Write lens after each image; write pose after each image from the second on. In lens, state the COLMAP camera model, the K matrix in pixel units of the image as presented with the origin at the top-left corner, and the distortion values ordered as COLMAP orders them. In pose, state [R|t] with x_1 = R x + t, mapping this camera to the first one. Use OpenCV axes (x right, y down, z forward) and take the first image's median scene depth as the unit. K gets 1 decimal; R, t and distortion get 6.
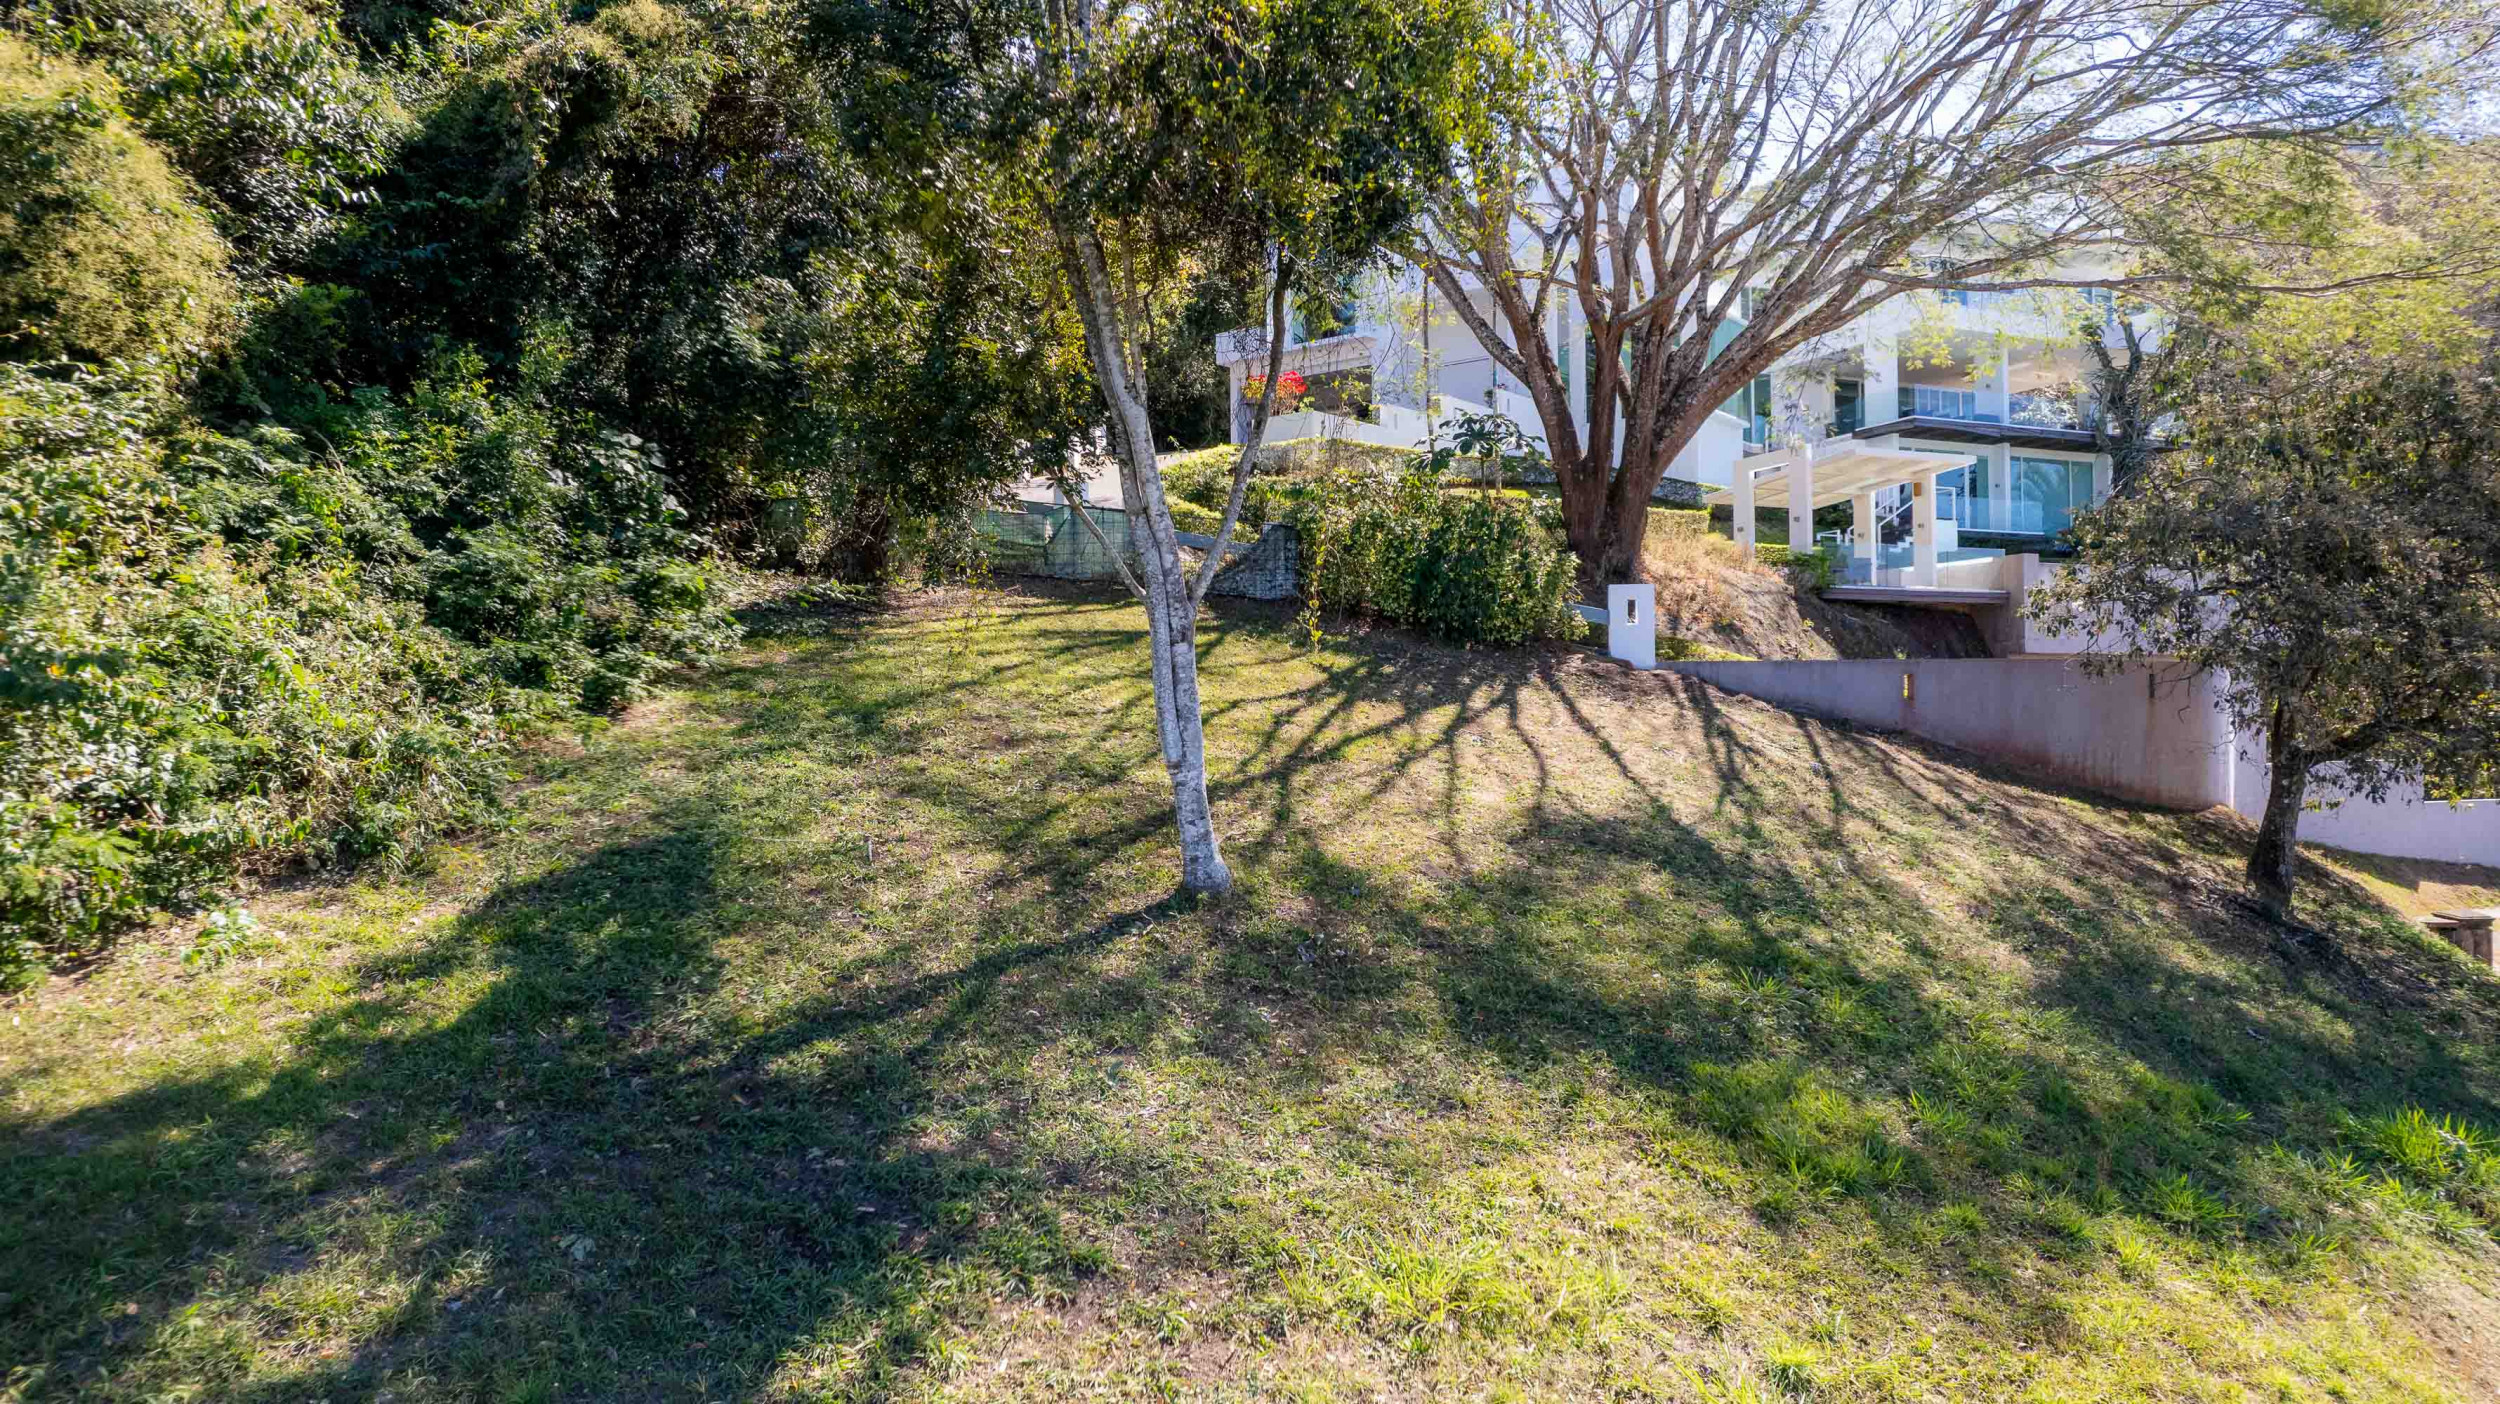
lens RADIAL K [[1603.8, 0, 1228.6], [0, 1603.8, 694.4], [0, 0, 1]] dist [-0.071959, 0.065701]
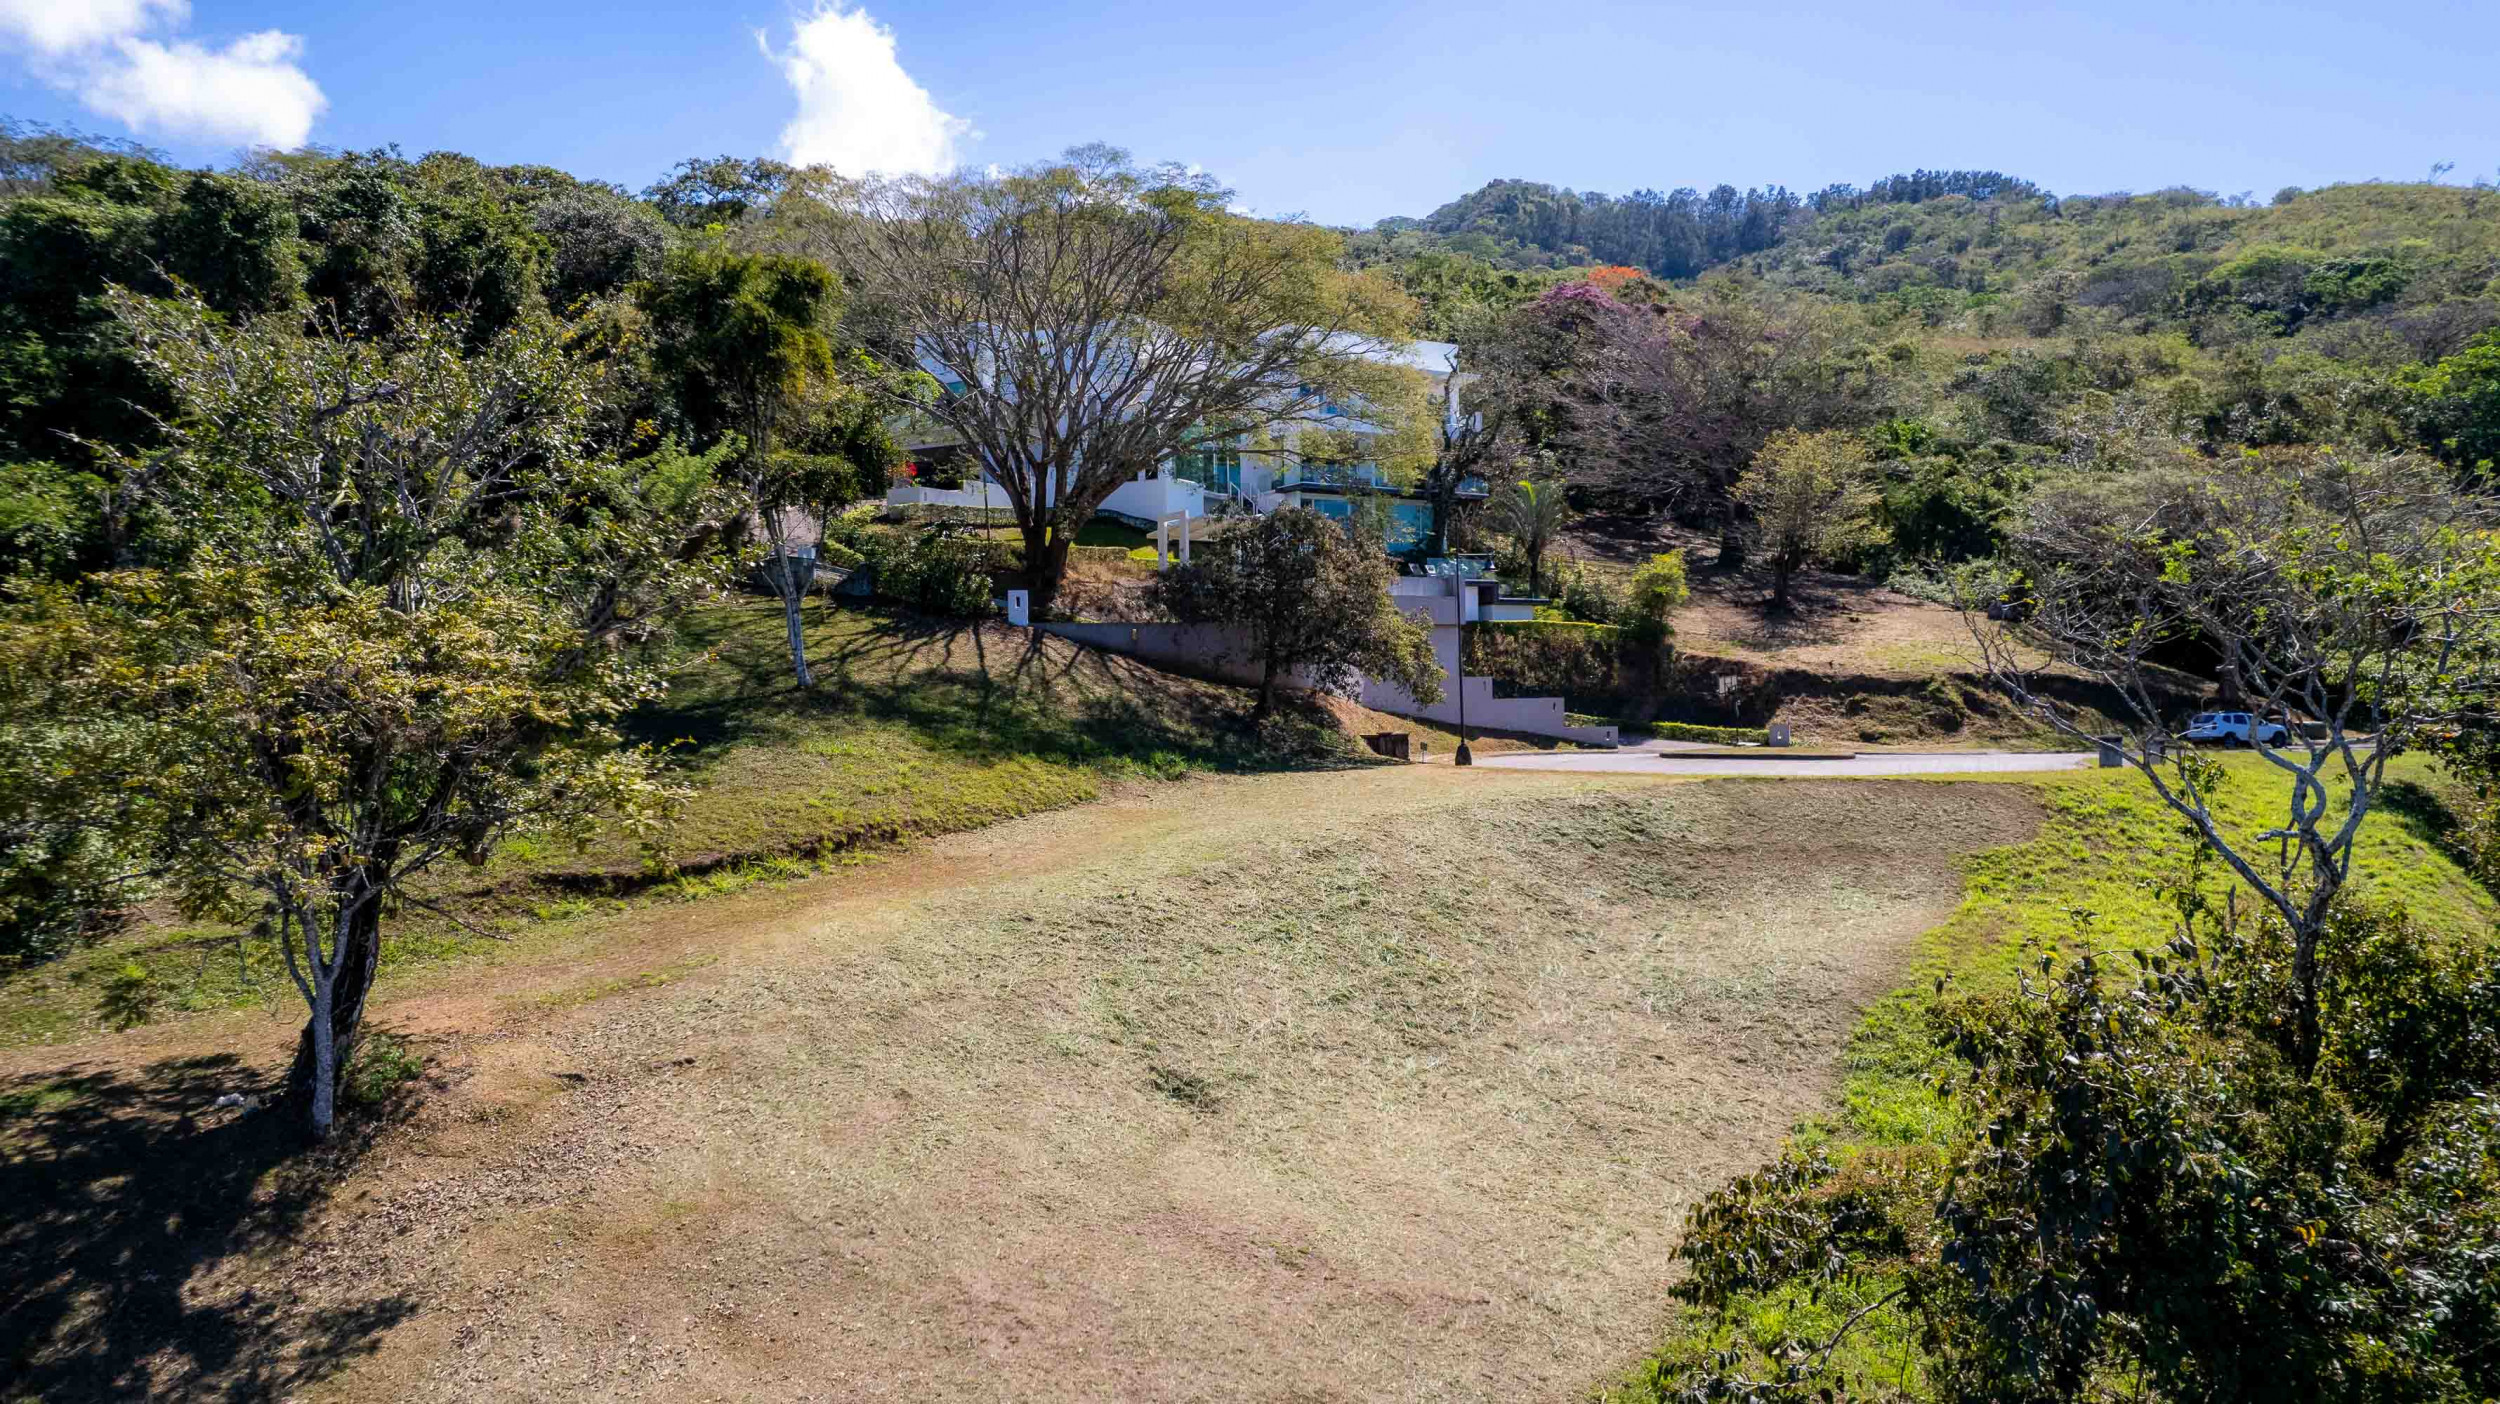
lens RADIAL K [[1603.8, 0, 1260.2], [0, 1603.8, 708.8], [0, 0, 1]] dist [-0.071959, 0.065701]
pose [[0.984720, -0.008174, 0.173955, 0.192508], [0.005184, 0.999831, 0.017635, 0.067457], [-0.174070, -0.016463, 0.984596, -1.399246]]
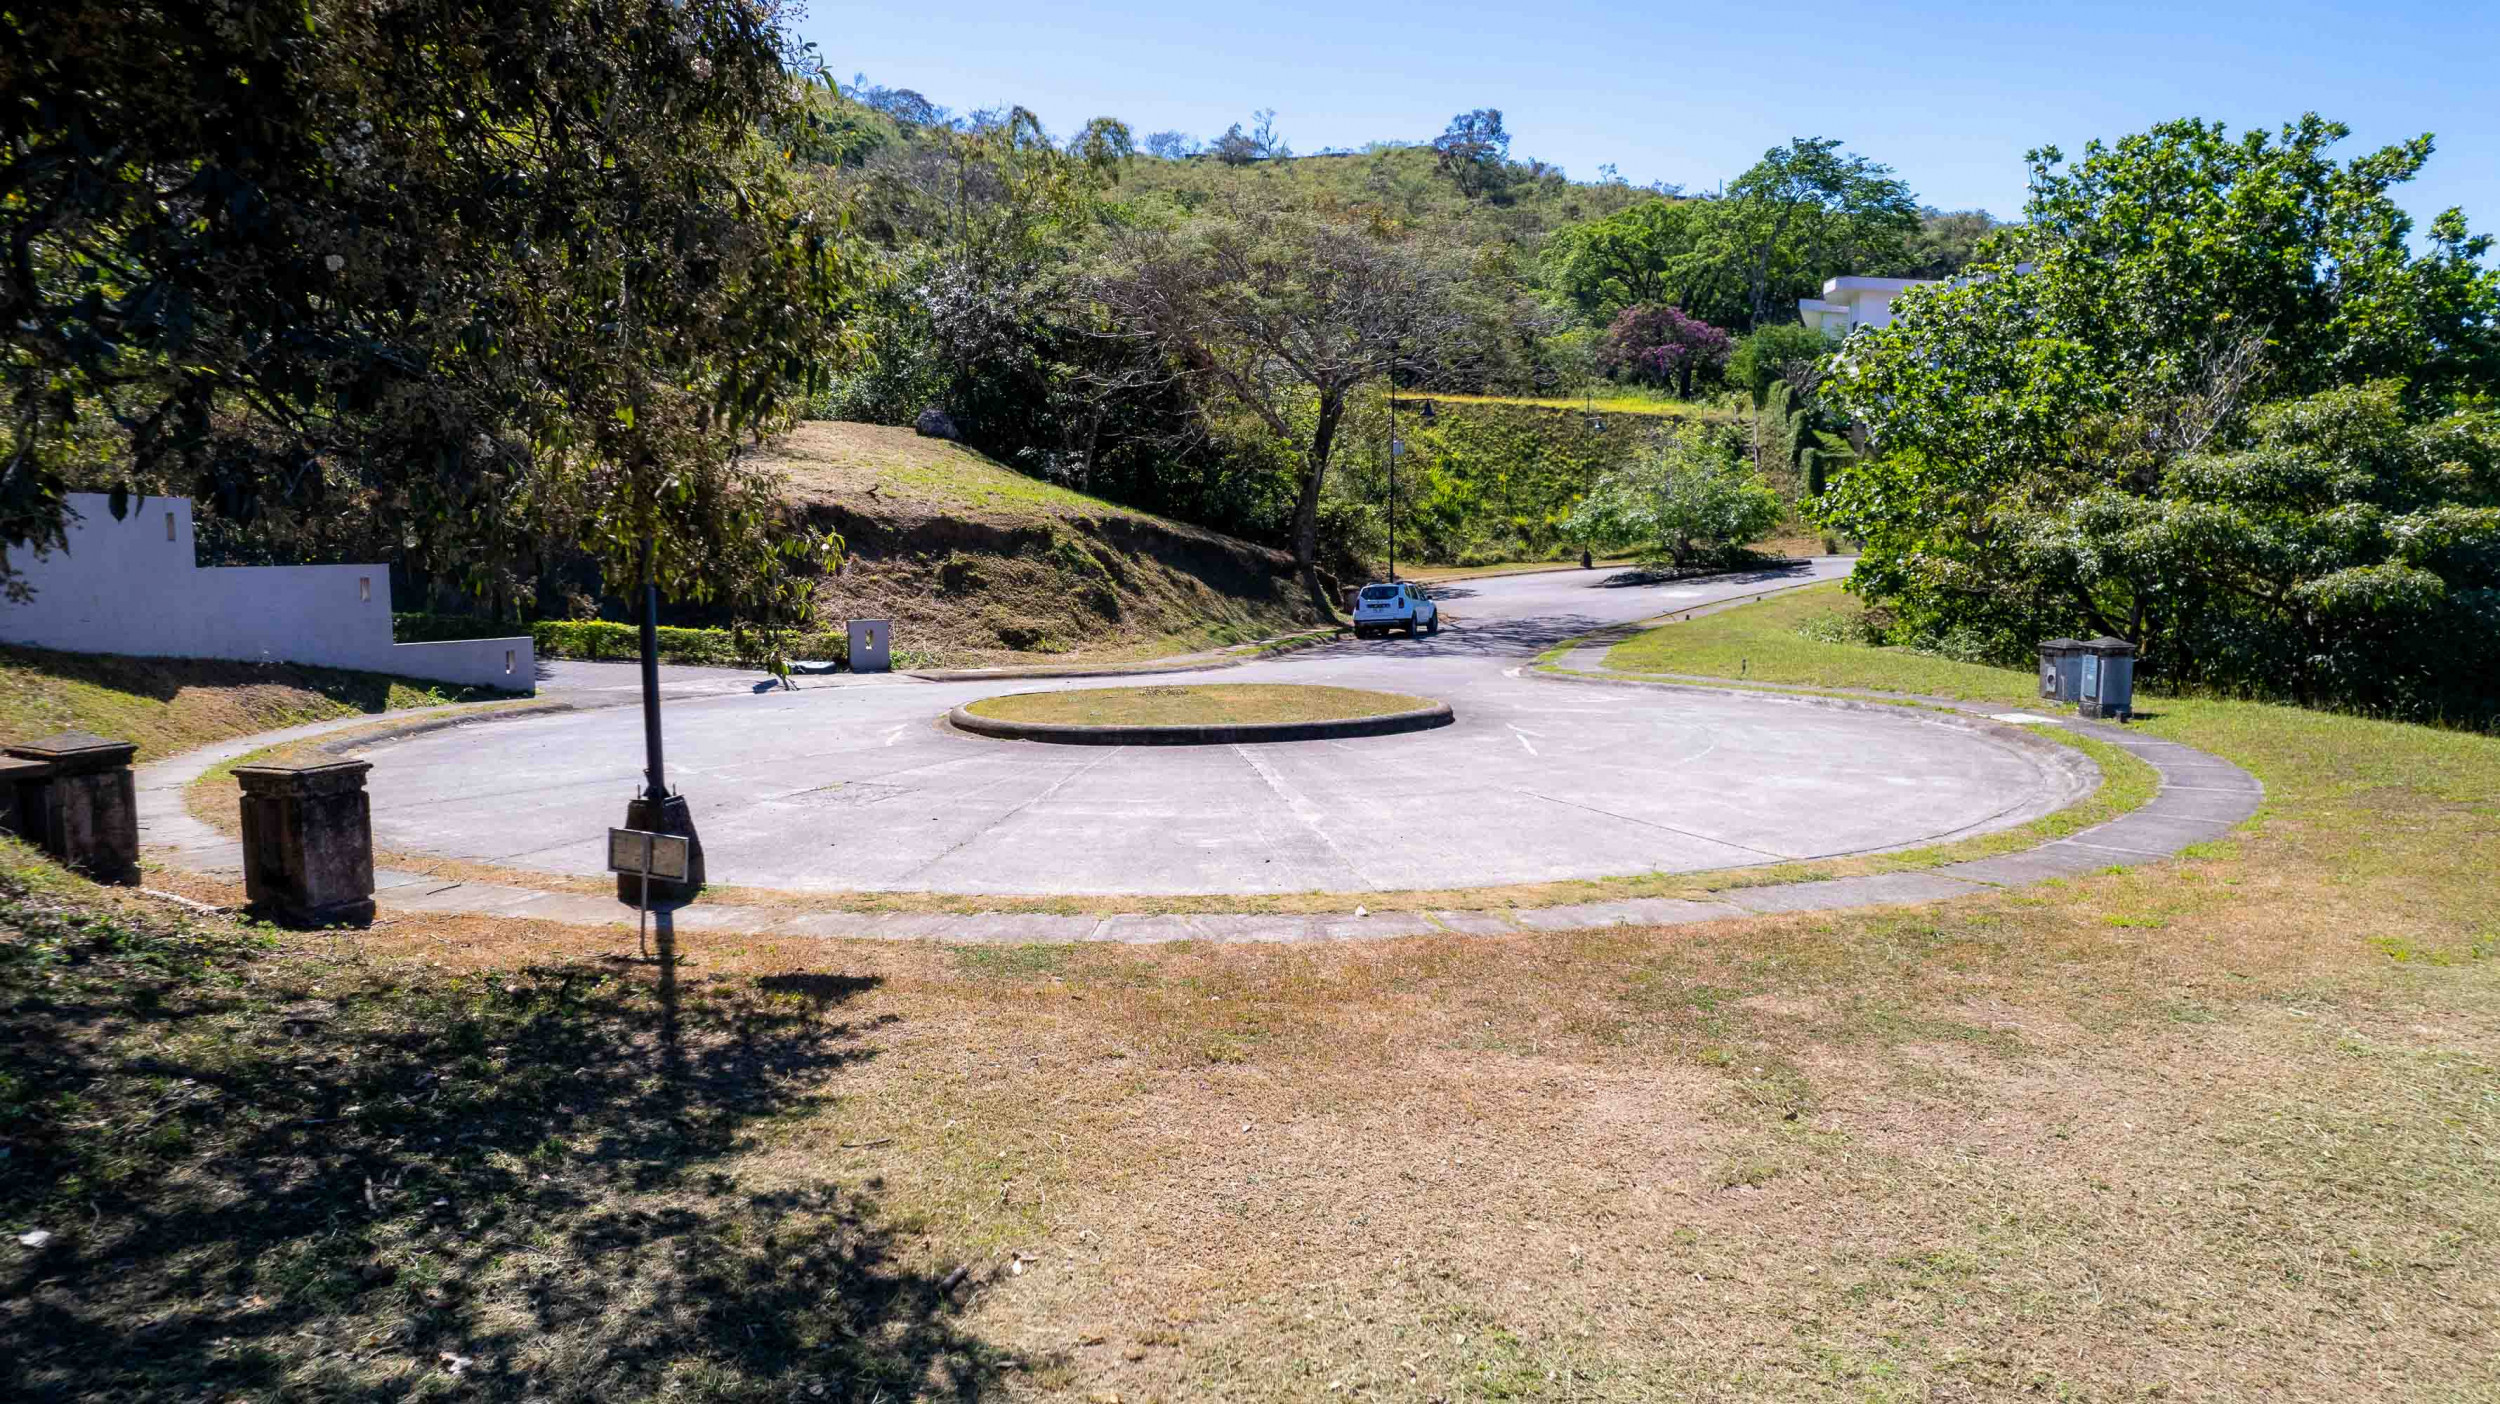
lens RADIAL K [[1603.8, 0, 1245.8], [0, 1603.8, 709.3], [0, 0, 1]] dist [-0.071959, 0.065701]
pose [[0.406547, -0.094016, 0.908780, 0.527074], [-0.011715, 0.994073, 0.108081, 0.077454], [-0.913555, -0.054586, 0.403036, 0.523847]]
